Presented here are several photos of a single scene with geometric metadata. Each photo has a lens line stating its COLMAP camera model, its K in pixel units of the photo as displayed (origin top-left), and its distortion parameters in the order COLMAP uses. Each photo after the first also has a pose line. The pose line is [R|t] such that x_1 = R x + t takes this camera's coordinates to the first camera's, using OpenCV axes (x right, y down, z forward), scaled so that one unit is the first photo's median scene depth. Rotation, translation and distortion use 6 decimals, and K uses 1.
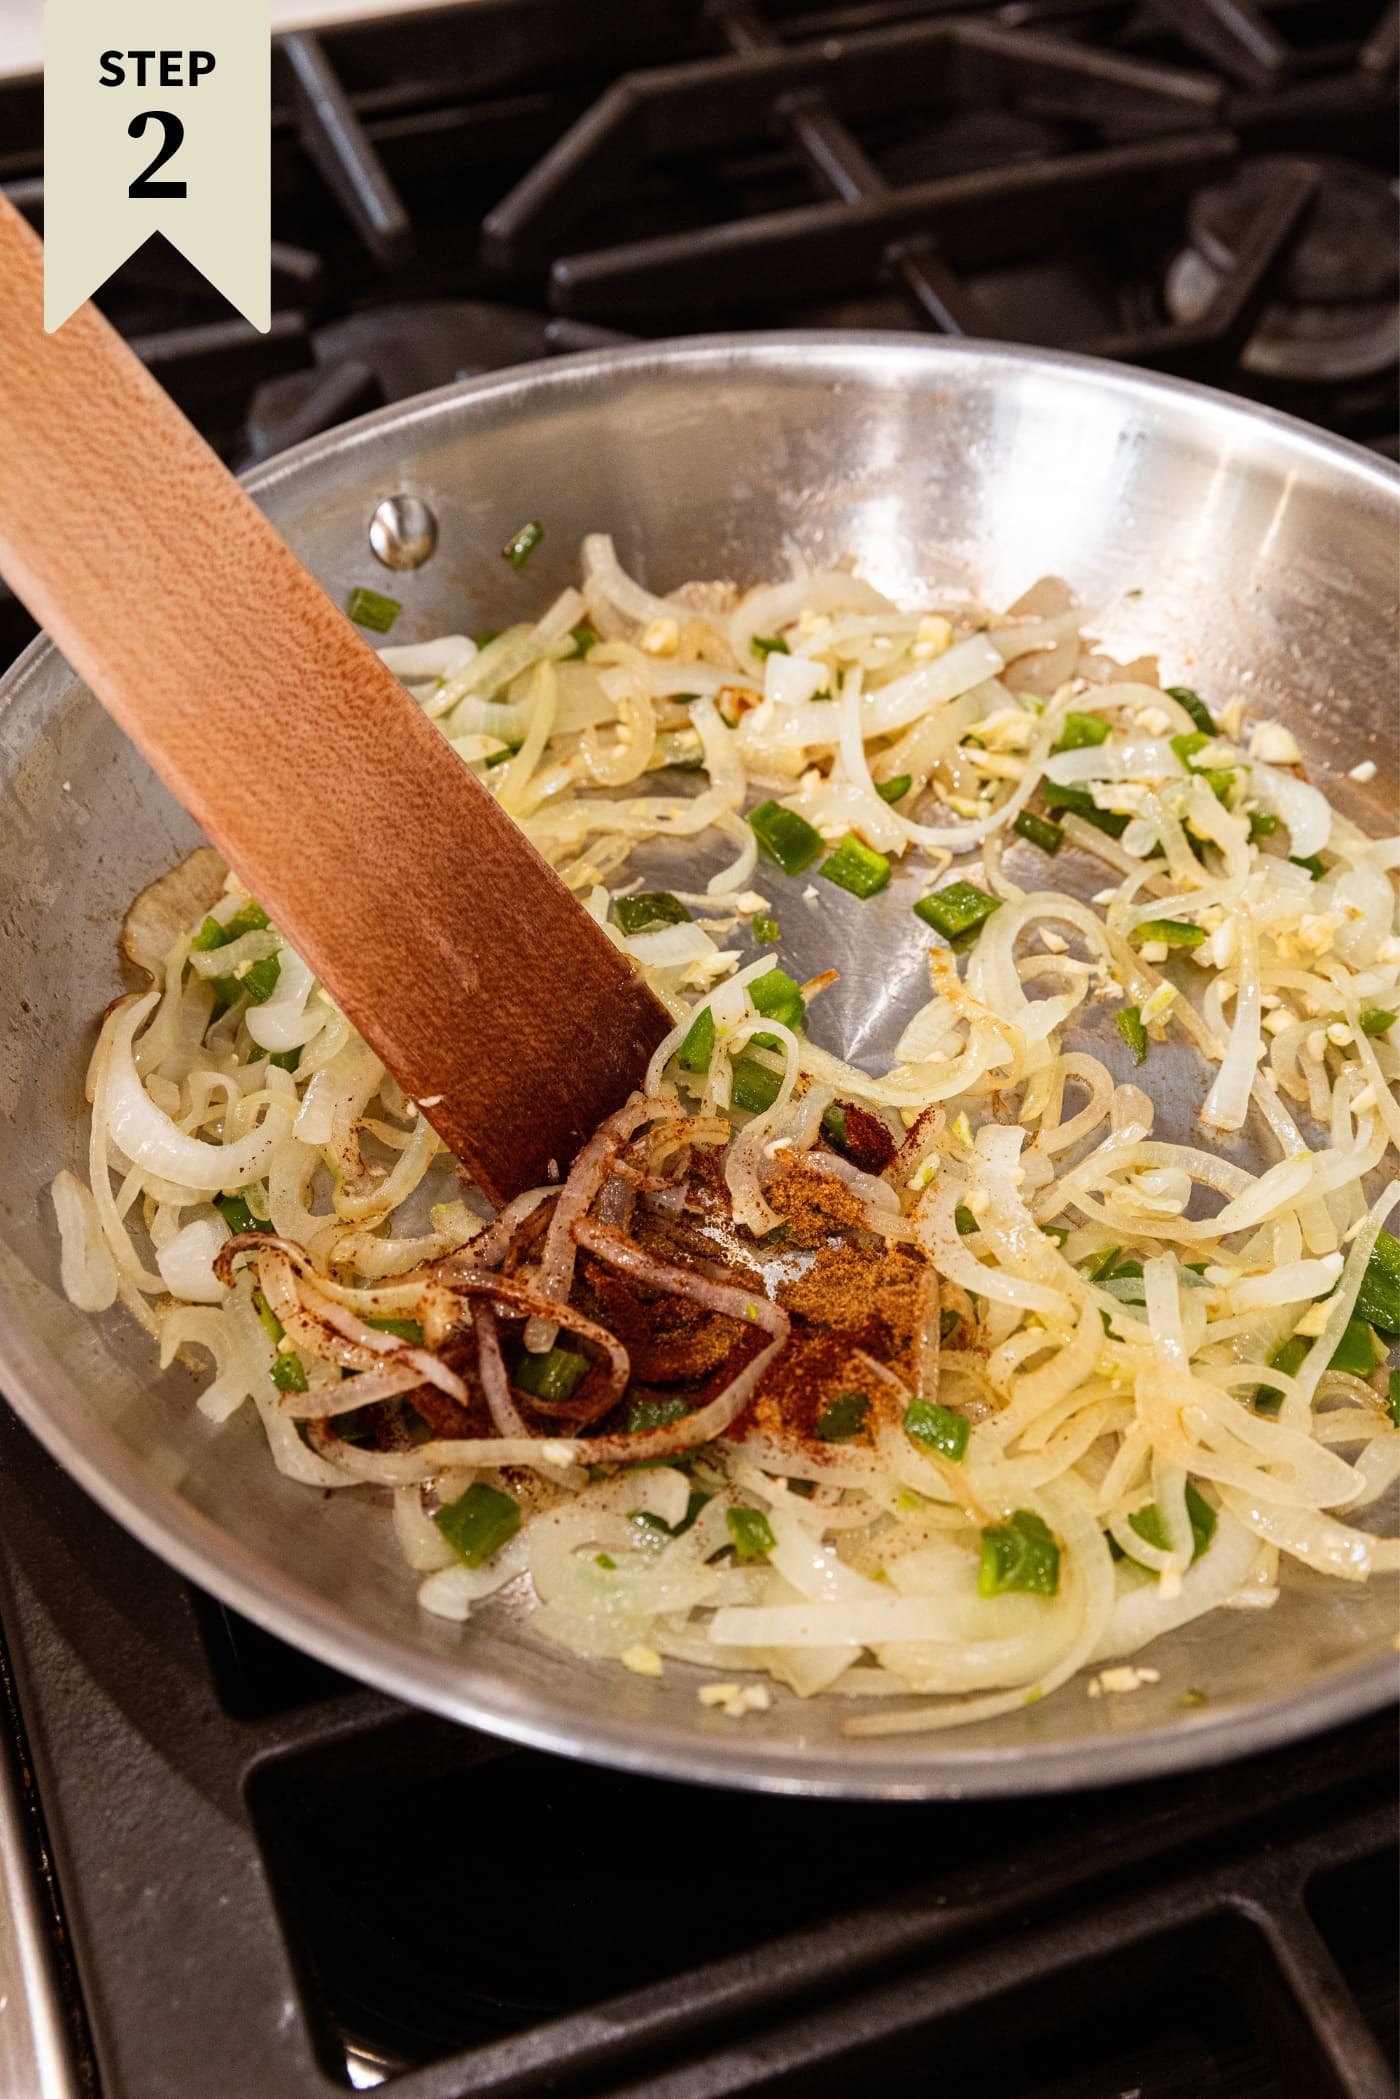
lens RADIAL K [[2438.8, 0, 681.5], [0, 2438.8, 1100.9], [0, 0, 1]] dist [-0.000607, 0.029544]
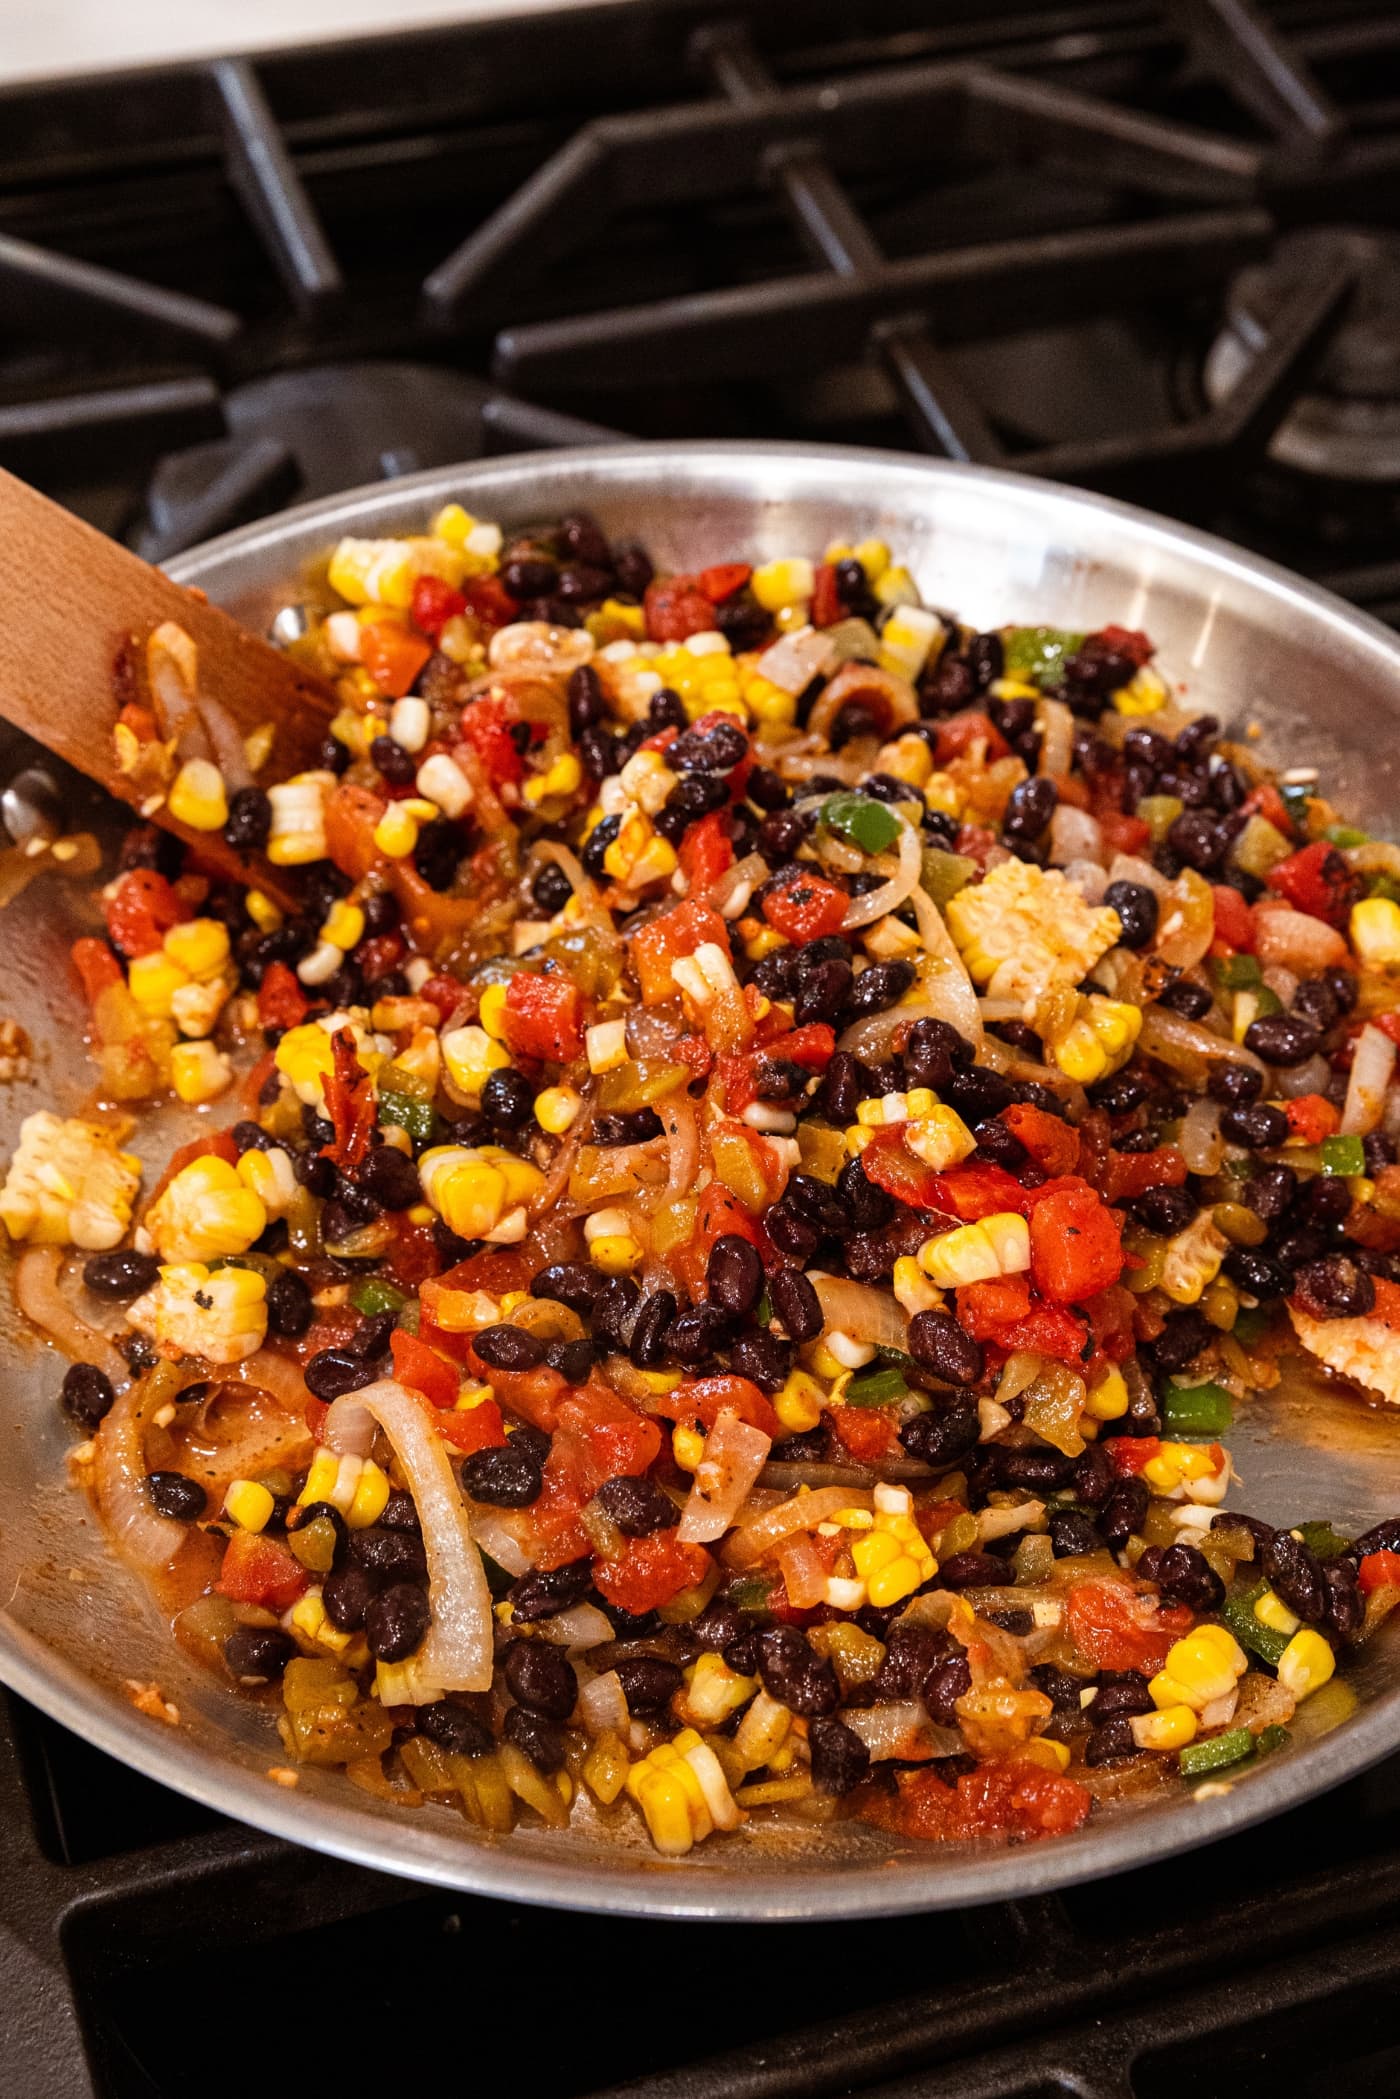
lens RADIAL K [[3324.7, 0, 779.5], [0, 3324.7, 1041.1], [0, 0, 1]] dist [-0.009156, 0.005820]
pose [[0.999327, 0.034722, 0.011789, 0.044640], [-0.033651, 0.996115, -0.081375, 0.013243], [-0.014569, 0.080923, 0.996614, -0.198666]]
